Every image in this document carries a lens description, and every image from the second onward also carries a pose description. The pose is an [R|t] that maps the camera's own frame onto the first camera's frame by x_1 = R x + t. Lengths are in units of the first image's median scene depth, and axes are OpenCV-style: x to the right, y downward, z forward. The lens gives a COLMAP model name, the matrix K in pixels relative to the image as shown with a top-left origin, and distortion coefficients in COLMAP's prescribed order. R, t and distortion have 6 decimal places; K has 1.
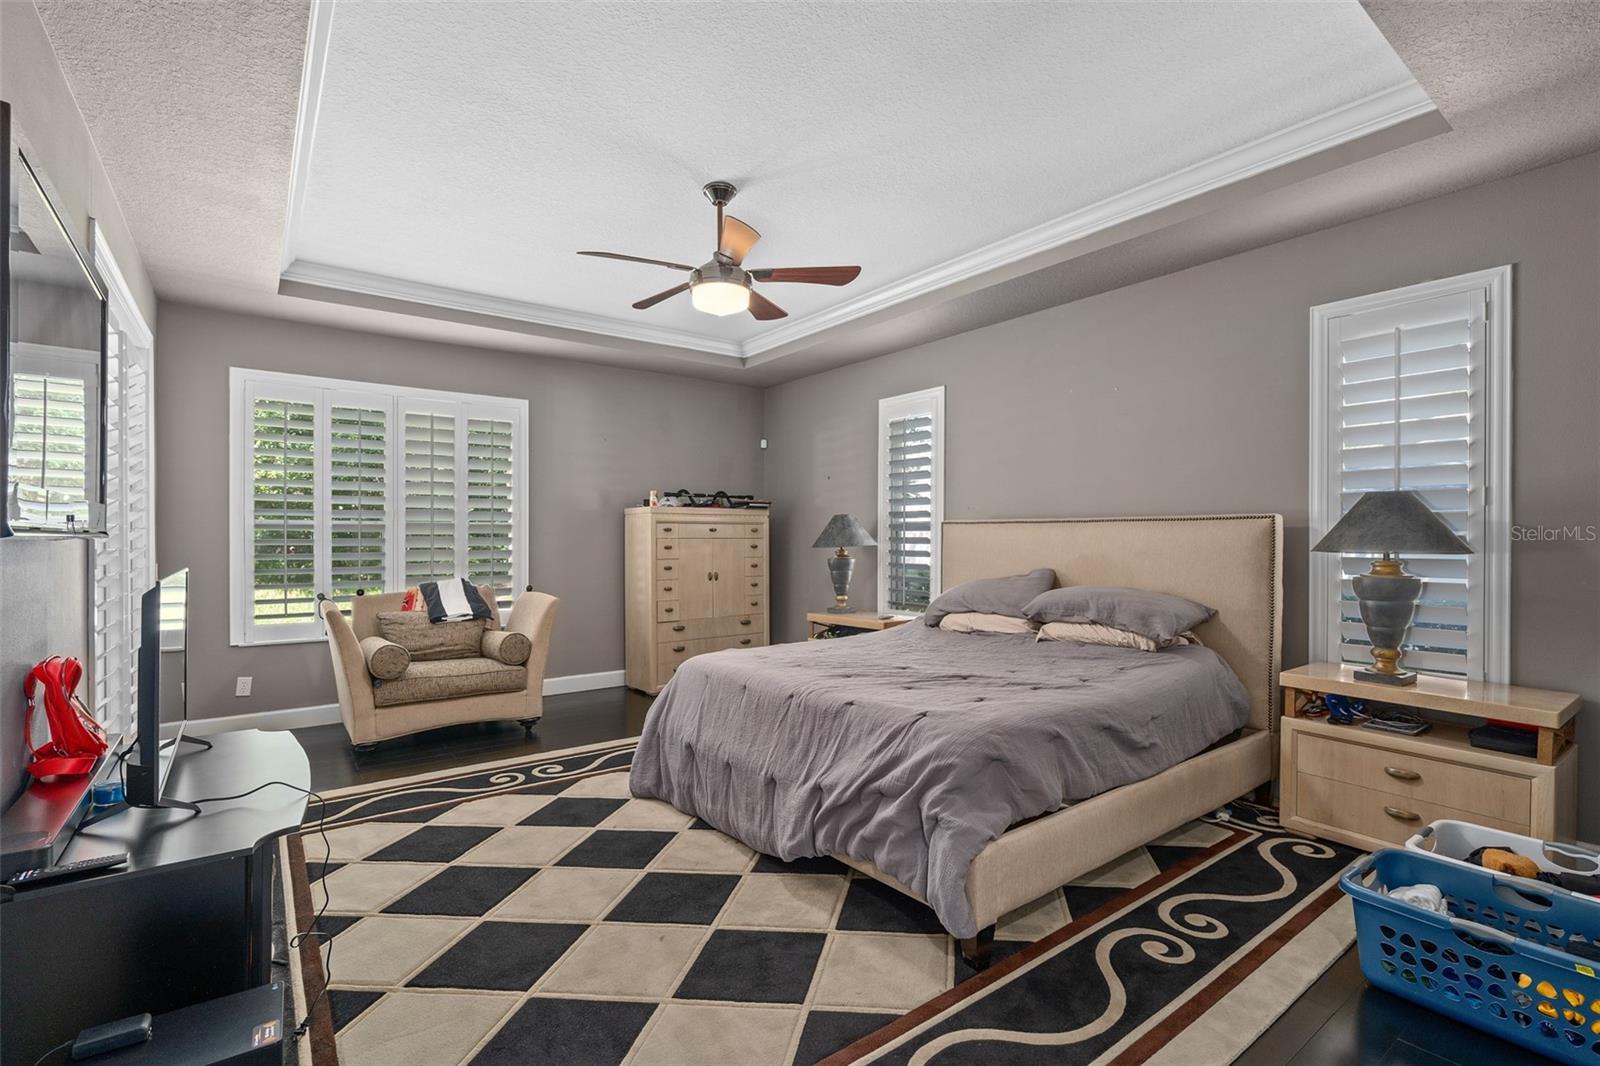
lens RADIAL K [[736.6, 0, 805.5], [0, 736.6, 537.3], [0, 0, 1]] dist [-0.003361, 0.000725]
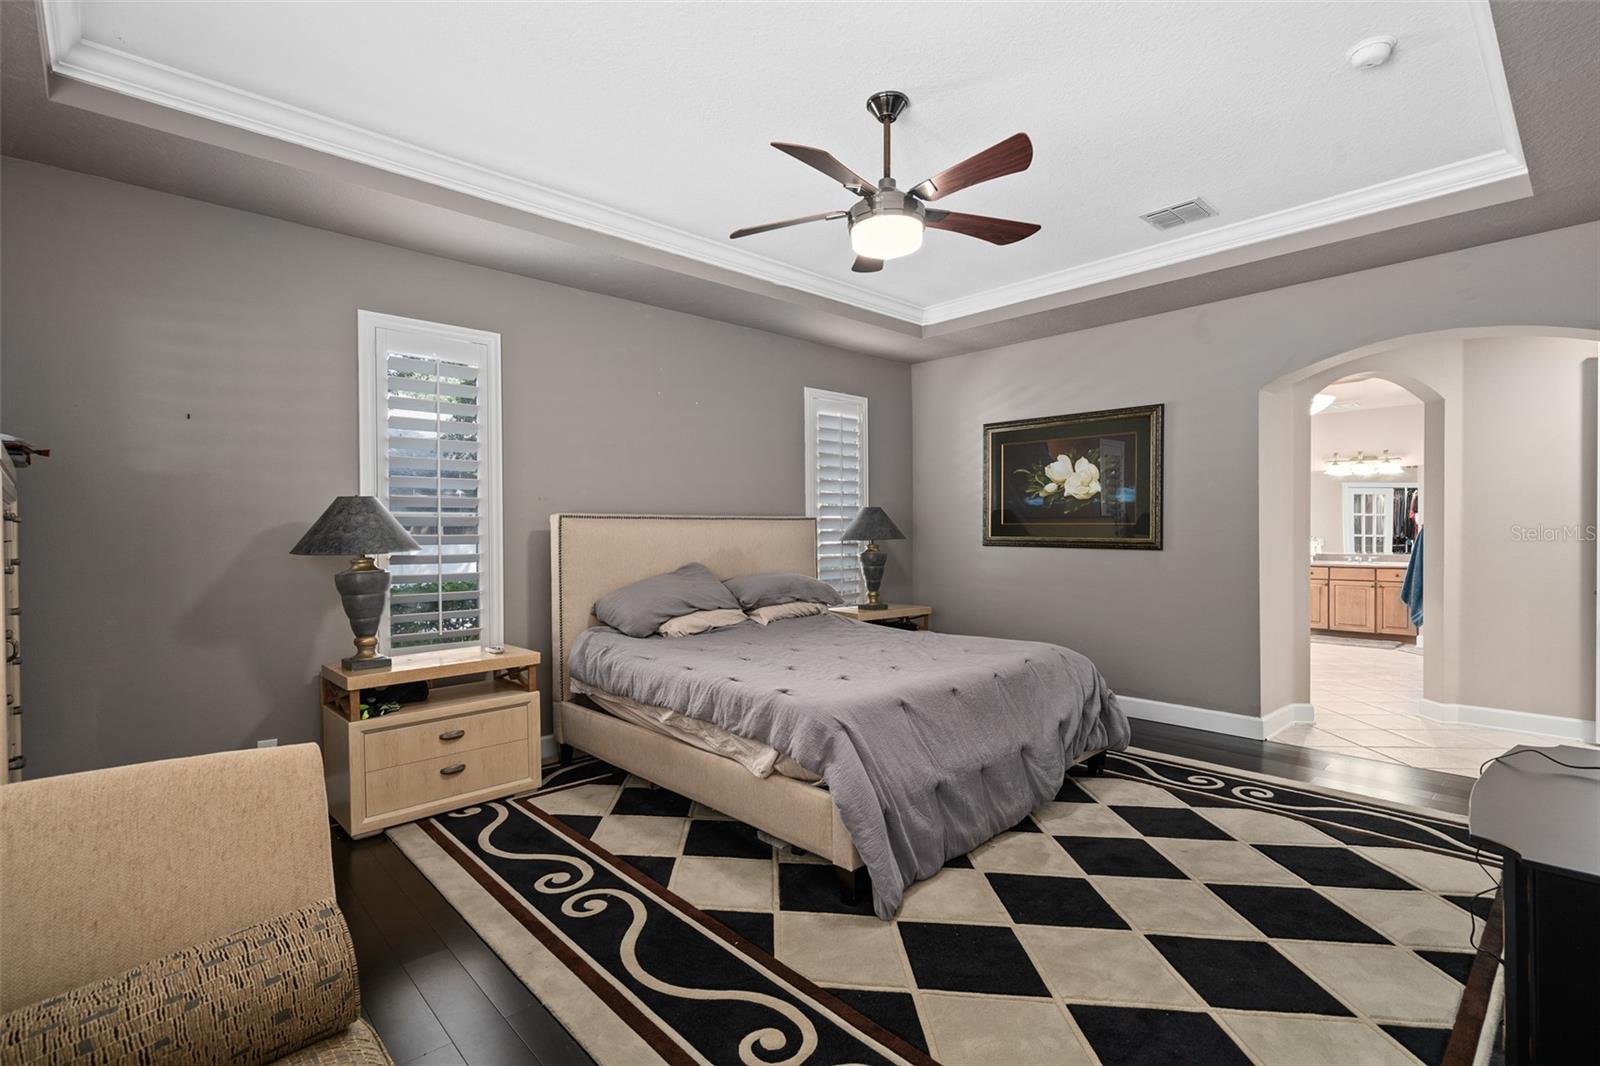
lens RADIAL K [[736.6, 0, 805.5], [0, 736.6, 537.3], [0, 0, 1]] dist [-0.003361, 0.000725]
pose [[-0.094463, -0.005468, 0.995513, -0.833115], [0.009164, 0.999938, 0.006362, 0.000866], [-0.995486, 0.009724, -0.094407, 1.065636]]
